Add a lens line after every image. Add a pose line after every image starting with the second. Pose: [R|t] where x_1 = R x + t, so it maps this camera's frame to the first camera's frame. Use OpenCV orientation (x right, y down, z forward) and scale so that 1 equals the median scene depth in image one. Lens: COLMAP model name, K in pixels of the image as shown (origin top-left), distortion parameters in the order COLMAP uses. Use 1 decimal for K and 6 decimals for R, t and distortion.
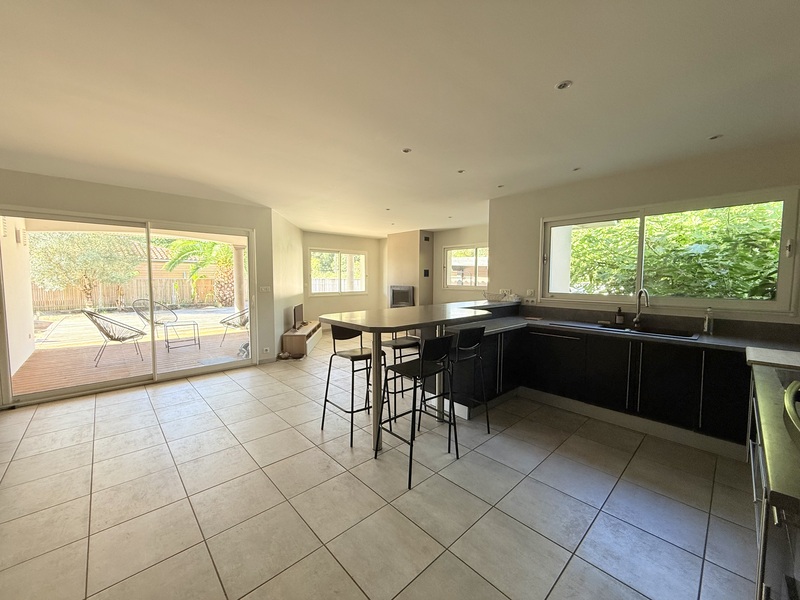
lens RADIAL K [[319.6, 0, 397.8], [0, 319.6, 295.8], [0, 0, 1]] dist [0.003922, -0.000157]
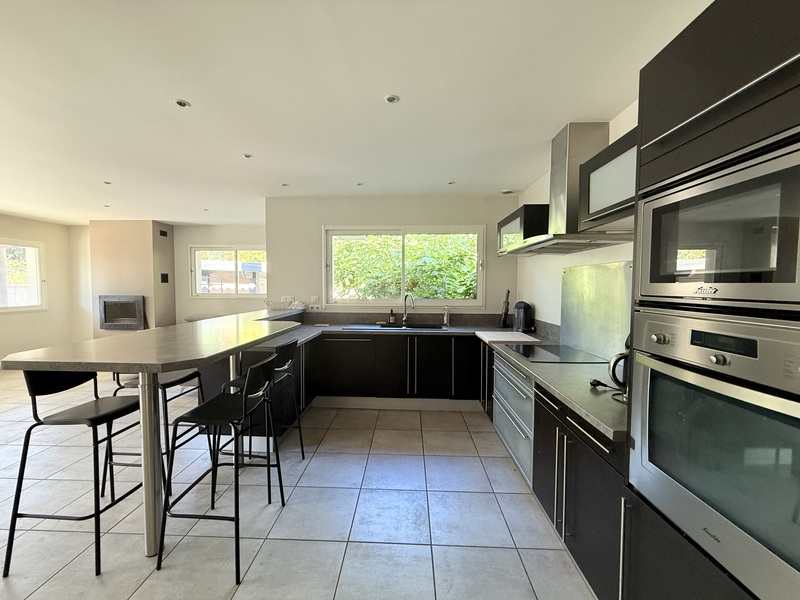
lens RADIAL K [[319.6, 0, 399.1], [0, 319.6, 296.6], [0, 0, 1]] dist [0.003922, -0.000157]
pose [[0.711188, -0.026442, 0.702505, -0.117759], [0.039420, 0.999220, -0.002298, -0.006632], [-0.701896, 0.029327, 0.711676, 0.144054]]
